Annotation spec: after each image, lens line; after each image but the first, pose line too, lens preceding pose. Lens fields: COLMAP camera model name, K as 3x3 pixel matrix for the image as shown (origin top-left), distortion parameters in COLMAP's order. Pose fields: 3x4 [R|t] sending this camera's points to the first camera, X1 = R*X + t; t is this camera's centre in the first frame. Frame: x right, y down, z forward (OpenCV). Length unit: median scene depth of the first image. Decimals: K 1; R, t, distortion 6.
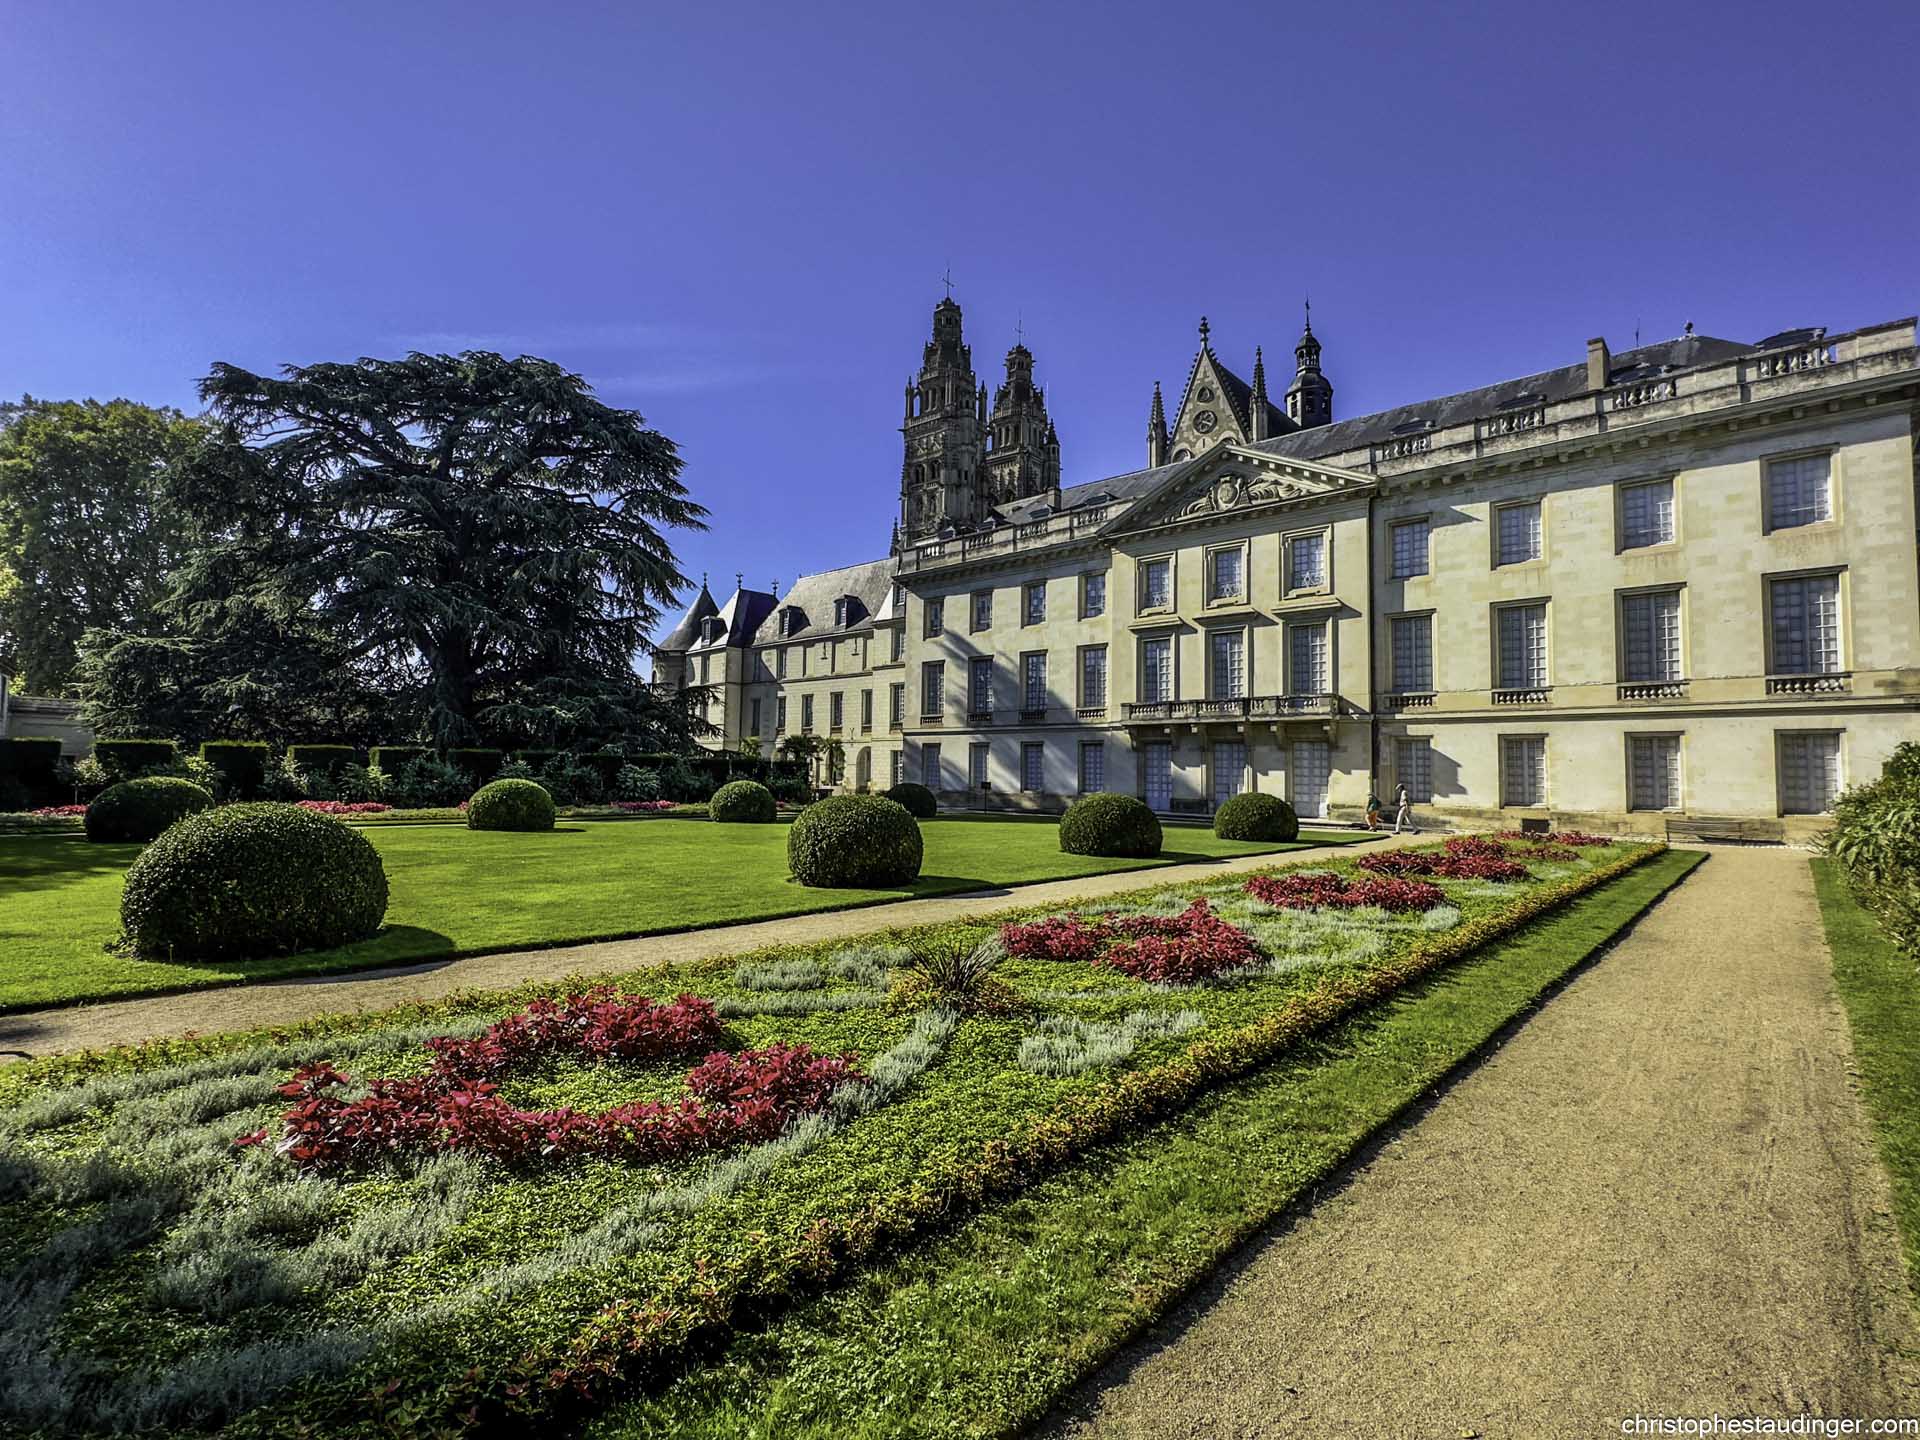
lens RADIAL K [[891.6, 0, 960.0], [0, 891.6, 720.0], [0, 0, 1]] dist [-0.000492, 0.000078]
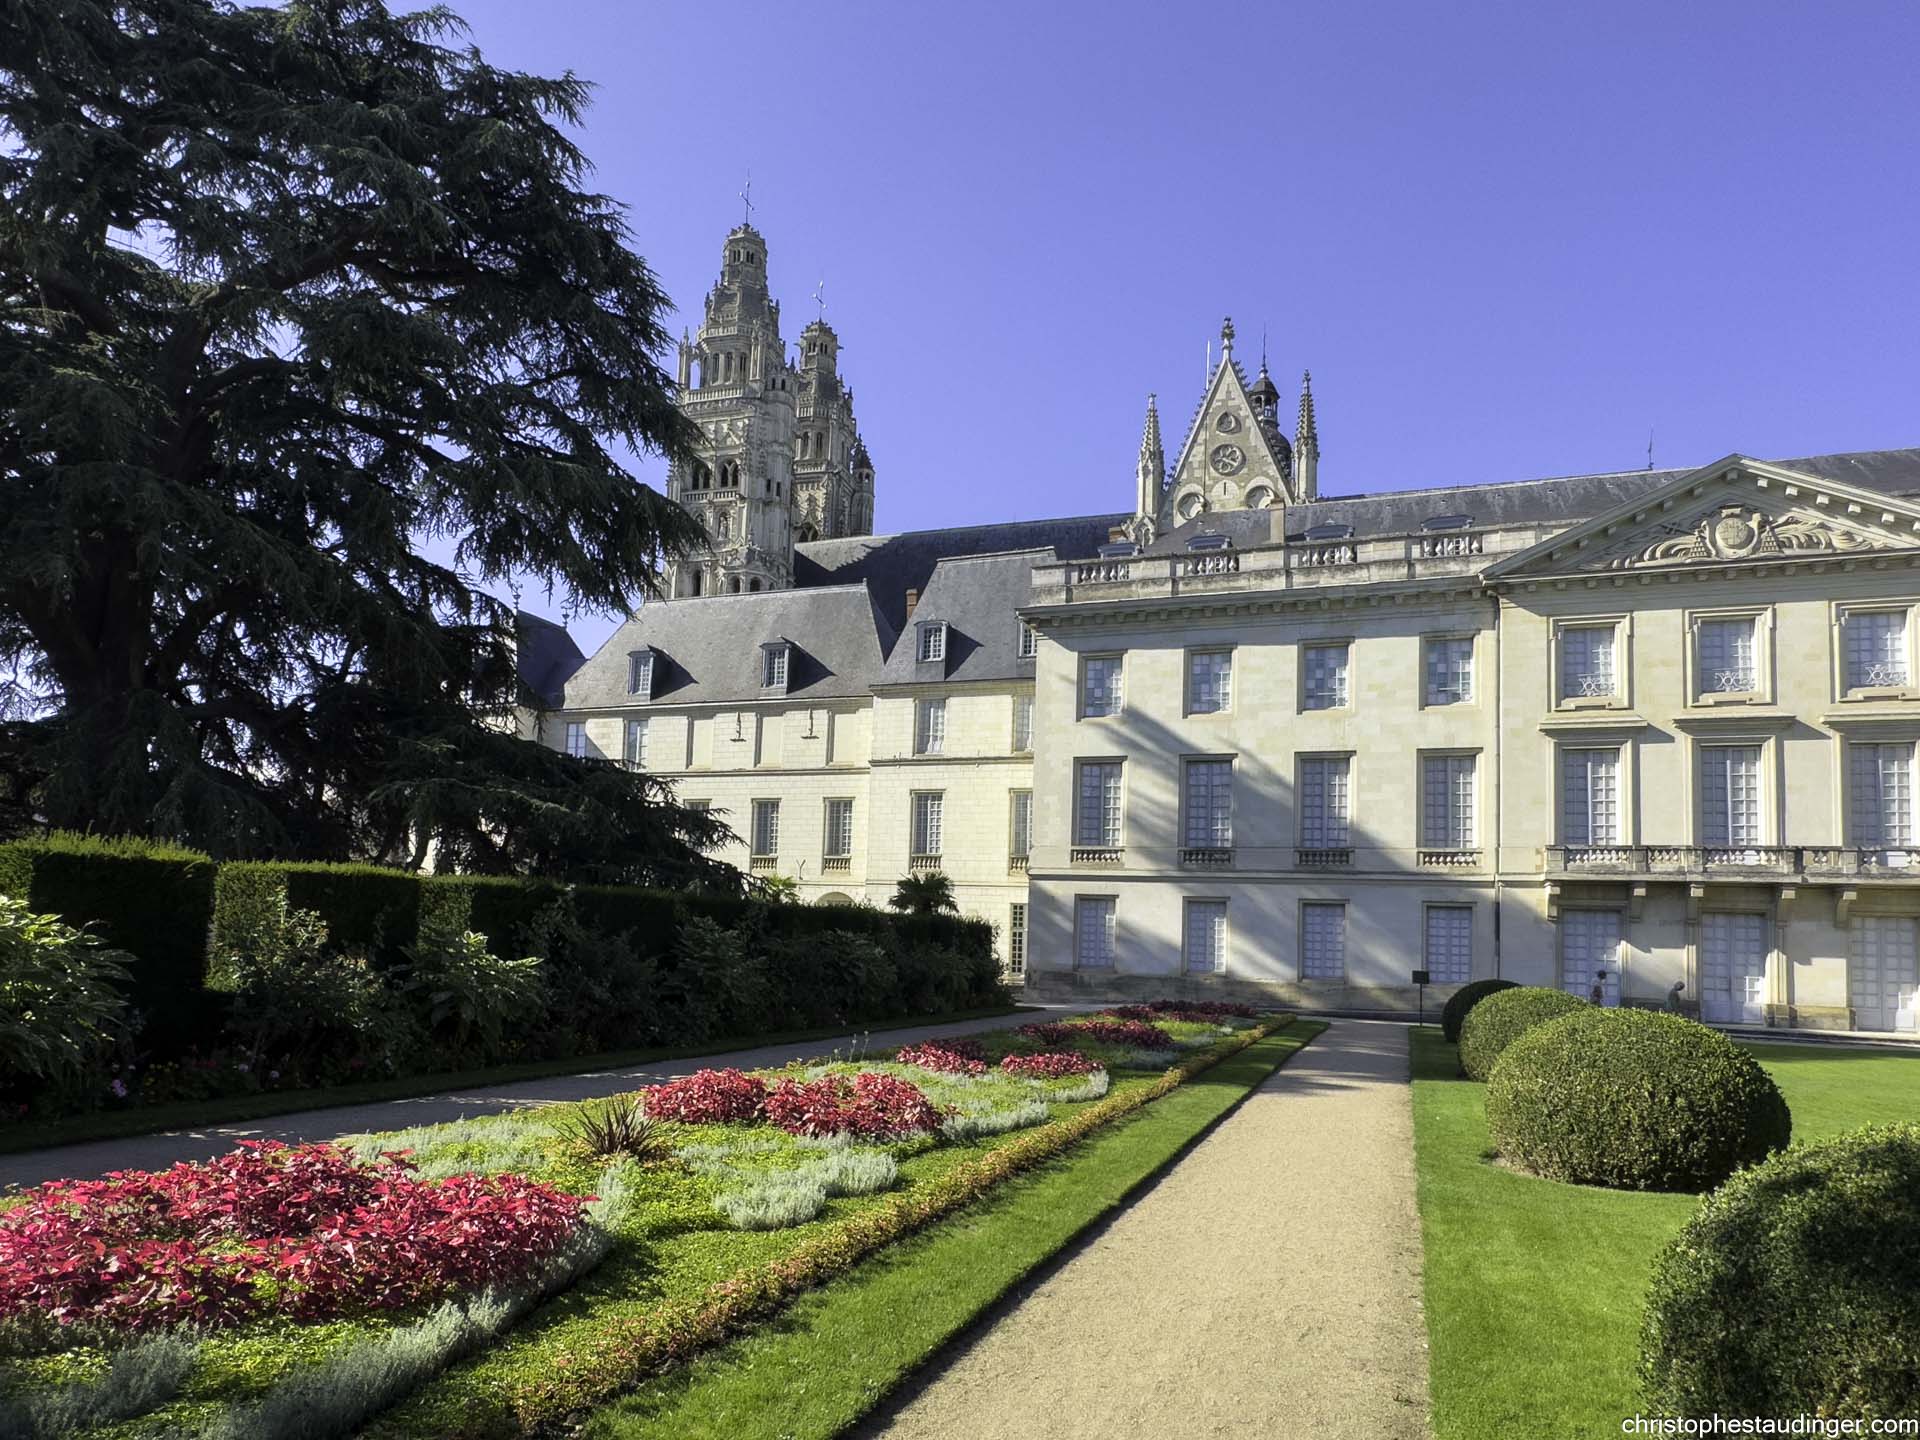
lens RADIAL K [[1157.4, 0, 939.9], [0, 1157.4, 853.1], [0, 0, 1]] dist [-0.000673, 0.001149]
pose [[0.928978, 0.048810, 0.366904, -0.480484], [-0.046073, 0.998806, -0.016220, 0.018810], [-0.367257, -0.001836, 0.930118, 0.373834]]
